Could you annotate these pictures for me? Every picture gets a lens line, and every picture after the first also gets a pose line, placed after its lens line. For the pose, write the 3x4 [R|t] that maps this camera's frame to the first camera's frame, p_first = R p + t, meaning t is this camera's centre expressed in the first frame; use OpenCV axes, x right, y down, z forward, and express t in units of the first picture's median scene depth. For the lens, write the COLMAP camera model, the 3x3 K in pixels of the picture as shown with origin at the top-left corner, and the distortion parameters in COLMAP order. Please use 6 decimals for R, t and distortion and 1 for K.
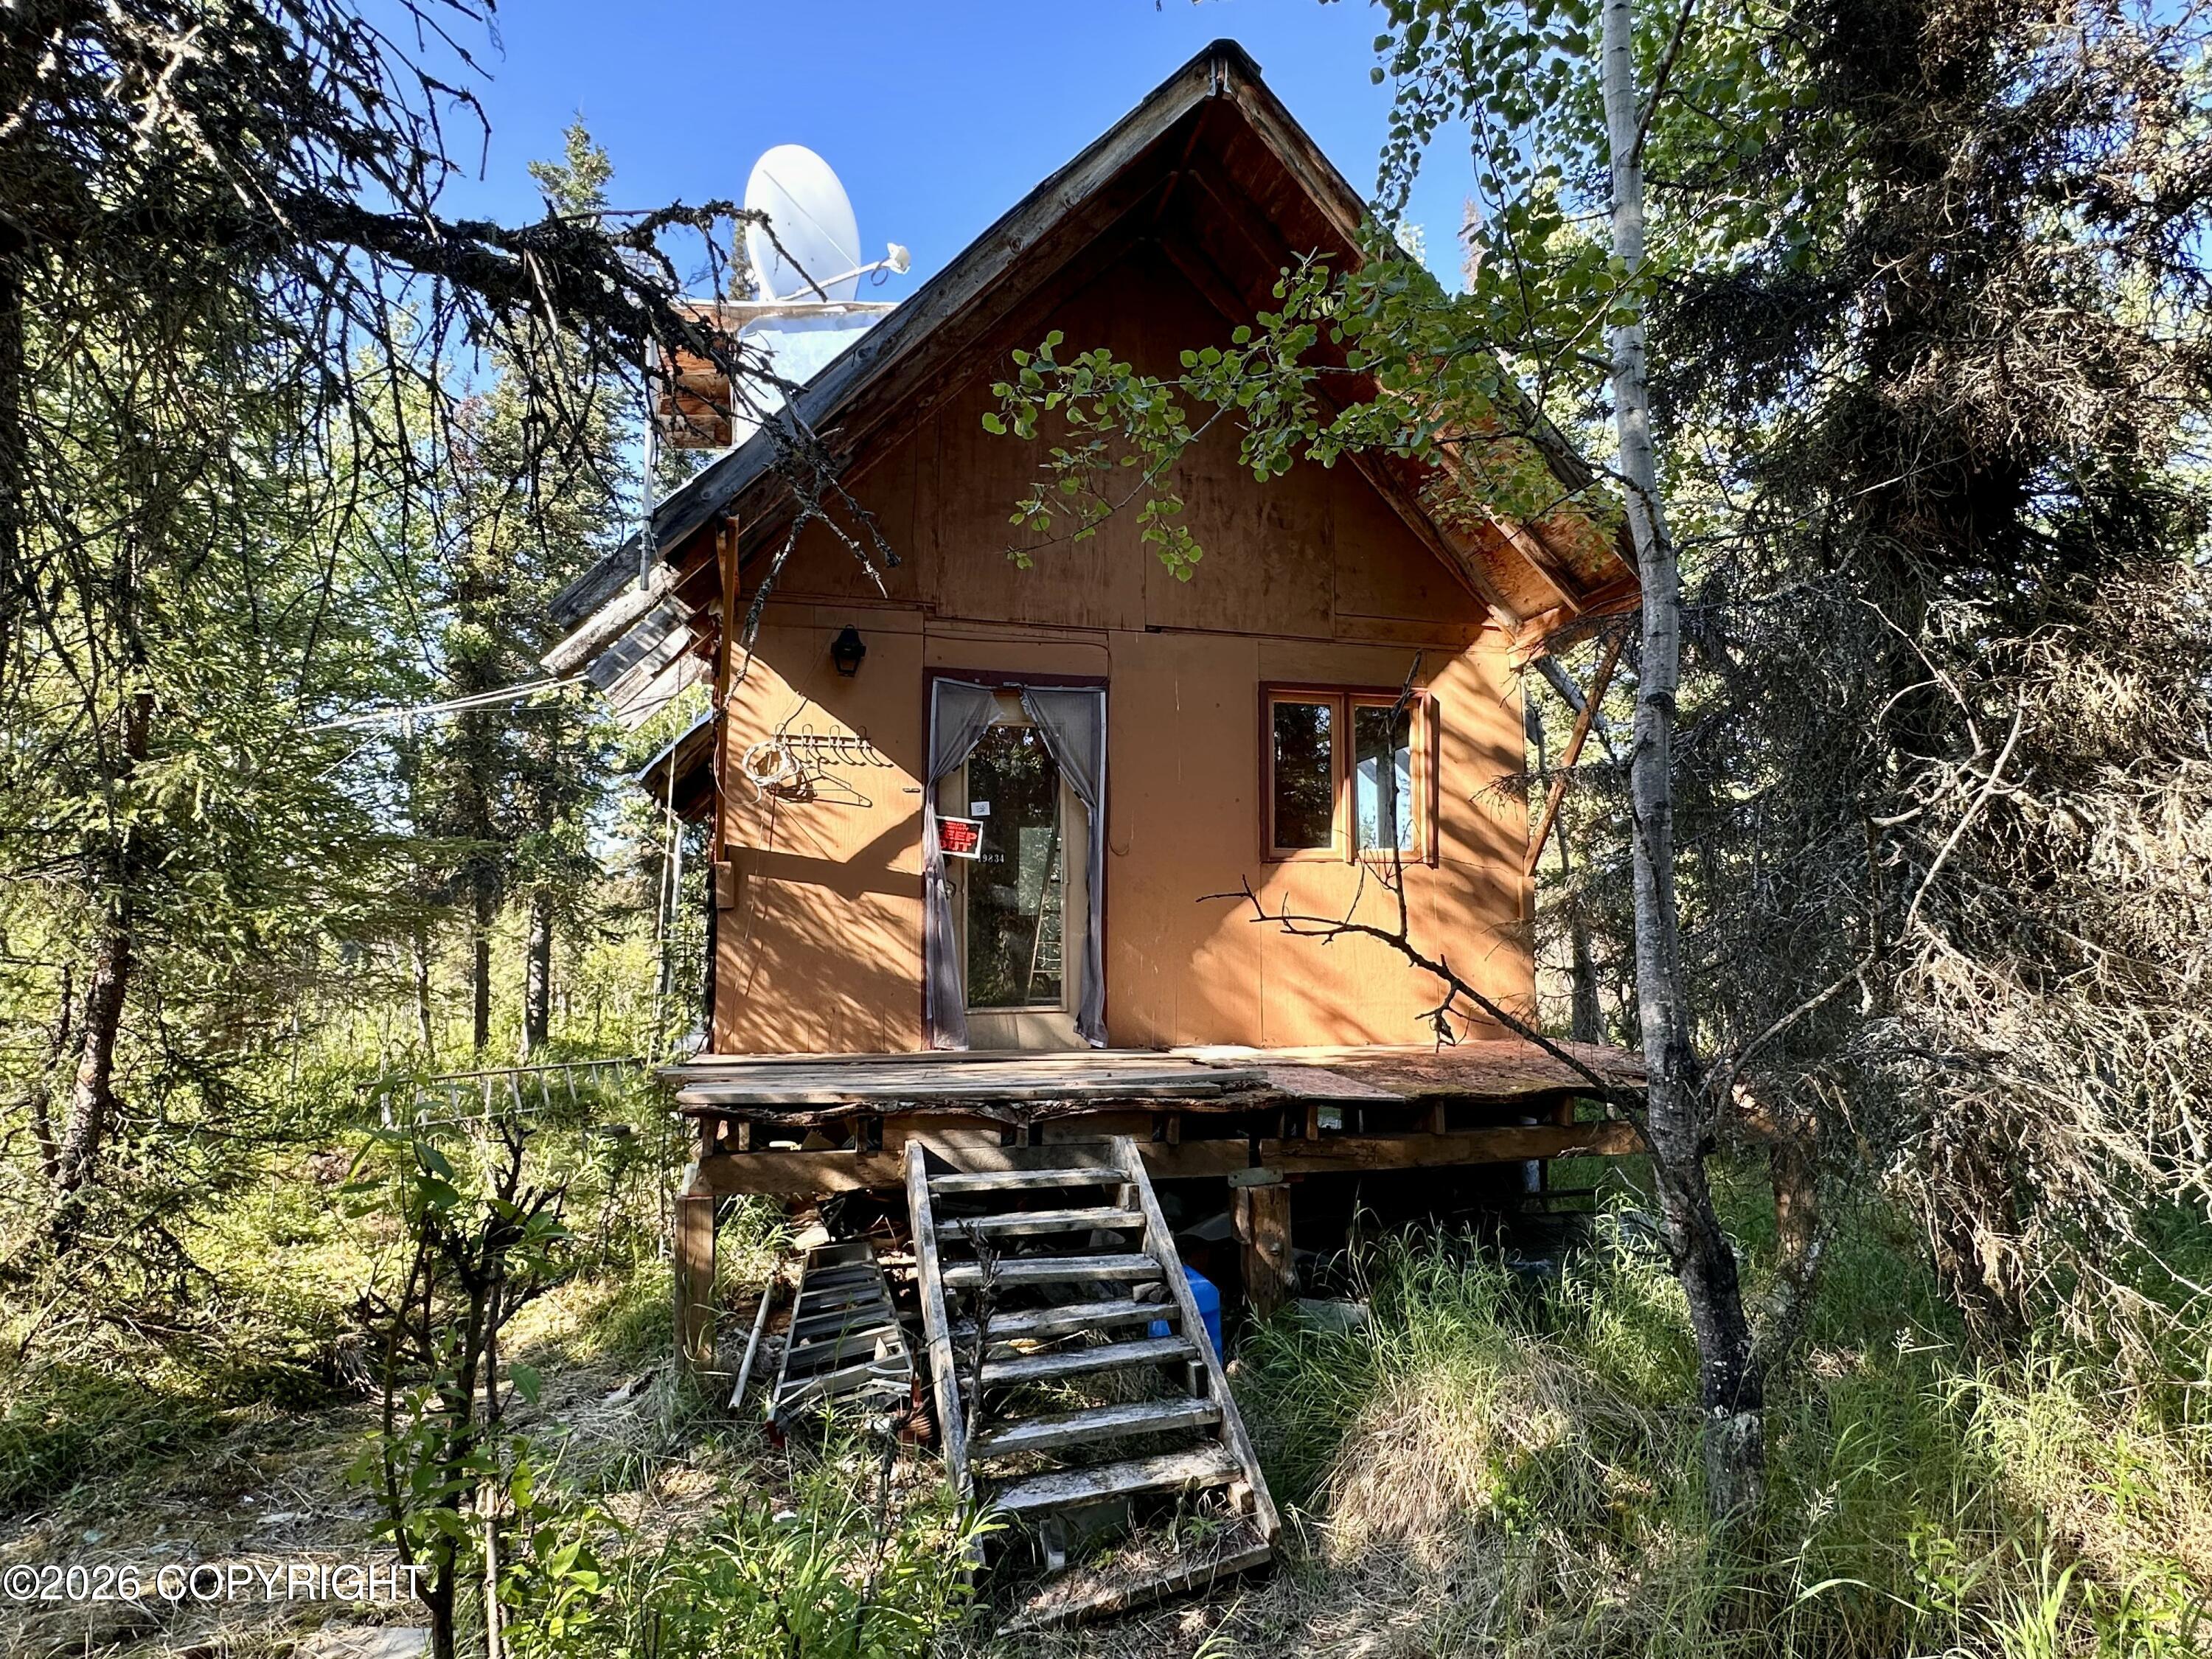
lens RADIAL K [[1159.0, 0, 1105.7], [0, 1159.0, 834.0], [0, 0, 1]] dist [-0.011640, 0.000256]
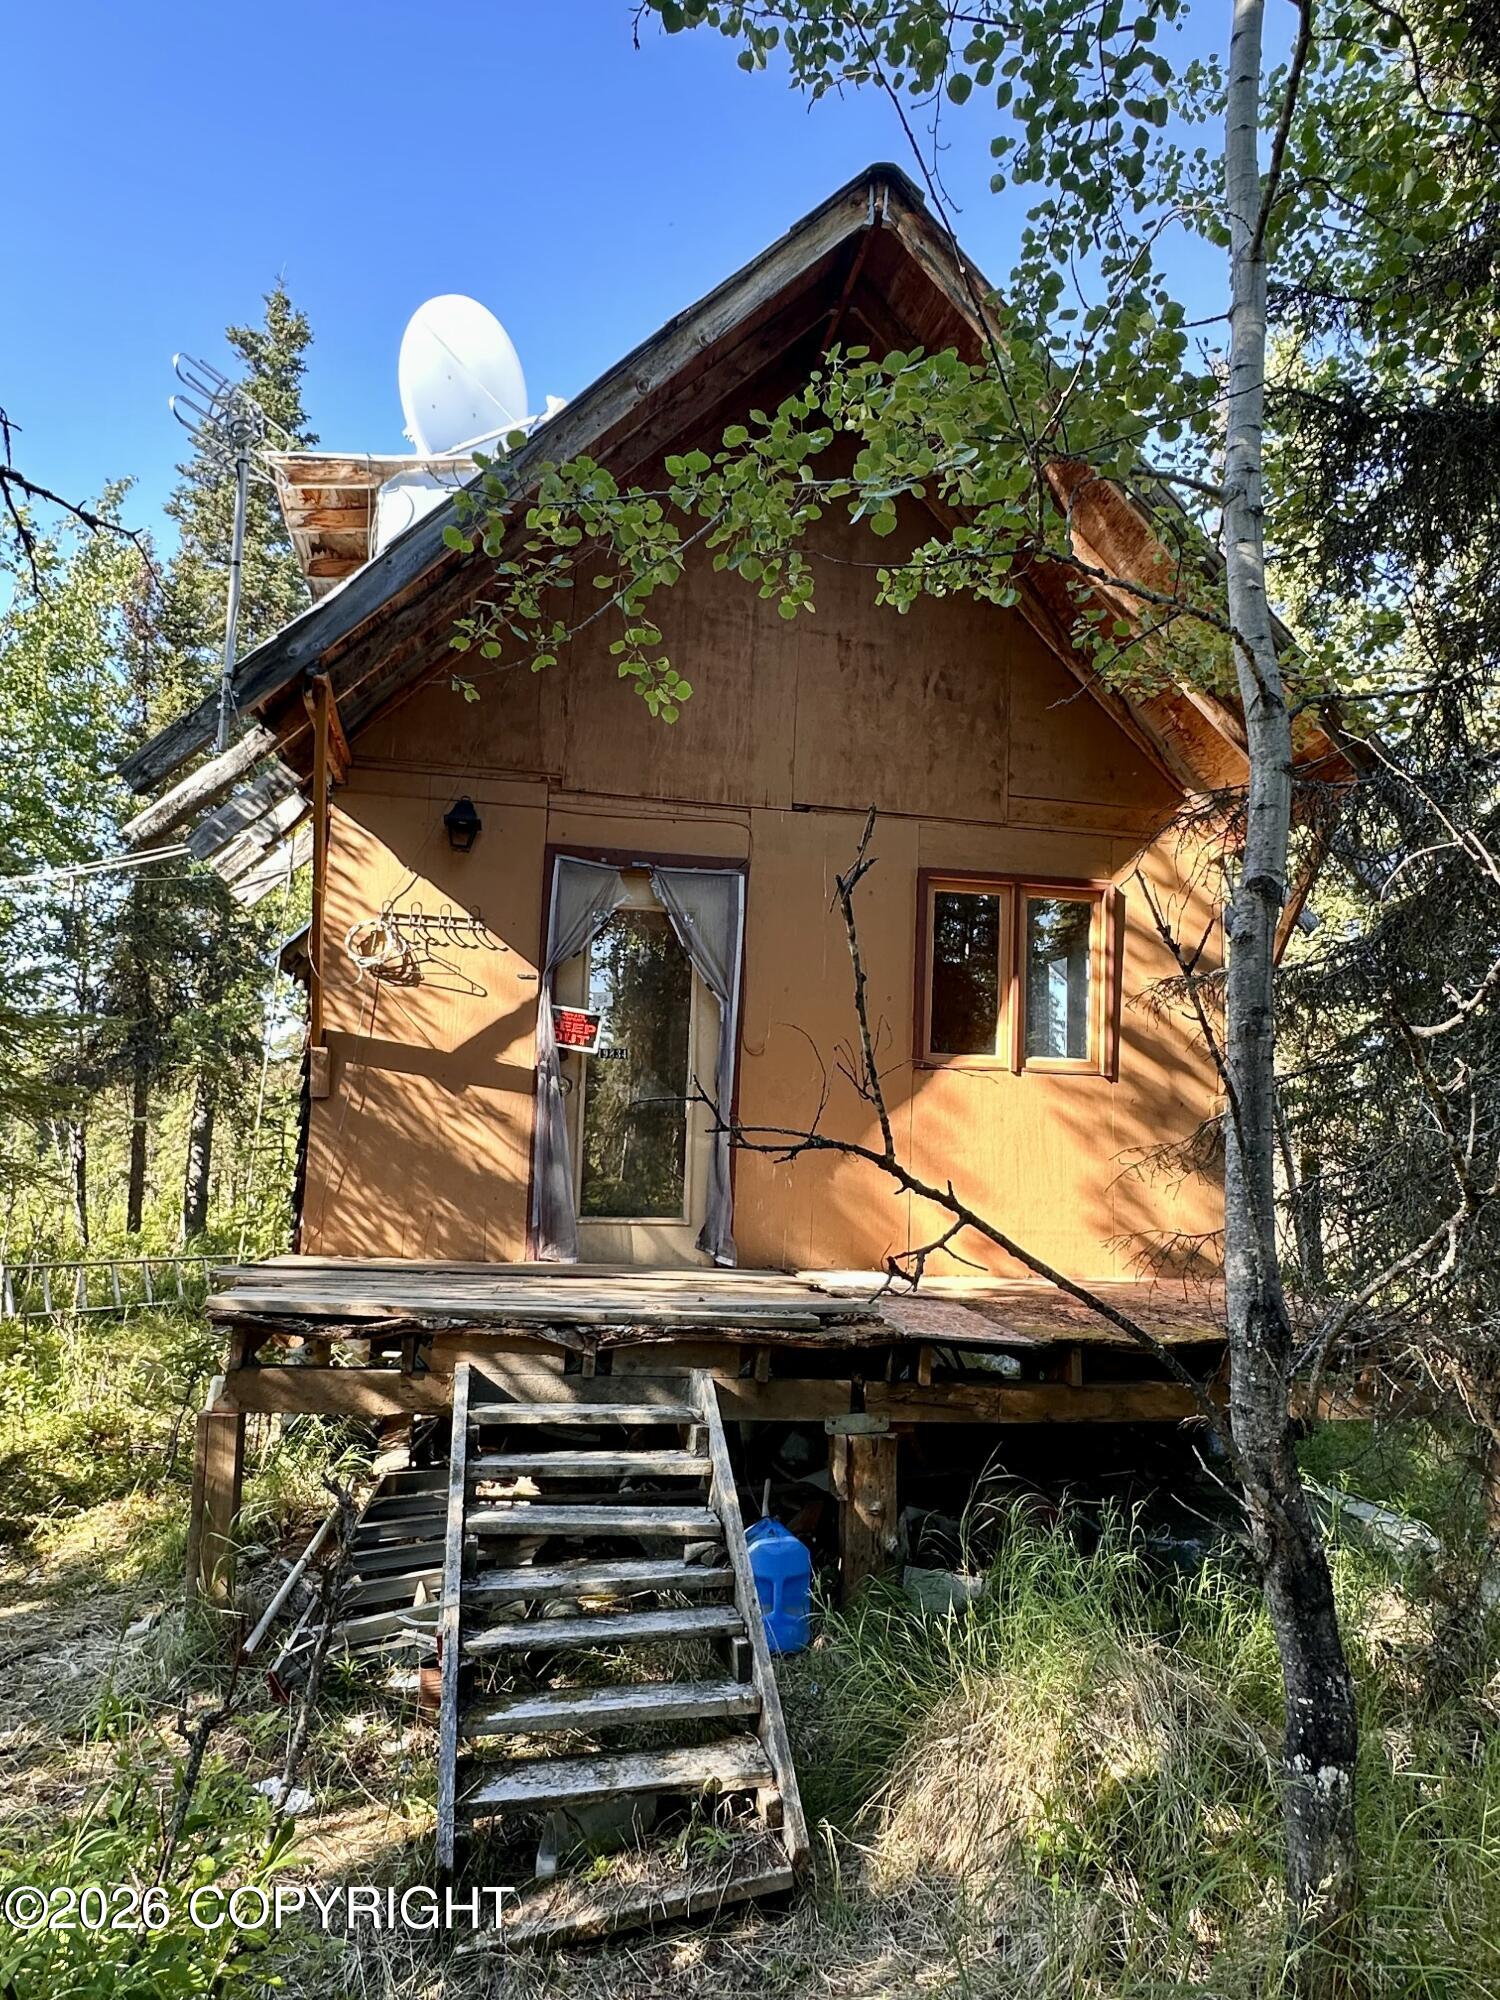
lens RADIAL K [[1223.9, 0, 751.7], [0, 1223.9, 996.3], [0, 0, 1]] dist [-0.016215, 0.004544]
pose [[0.996637, 0.030491, -0.076065, 0.104963], [-0.032864, 0.999006, -0.030130, 0.001773], [0.075070, 0.032528, 0.996648, 0.055885]]
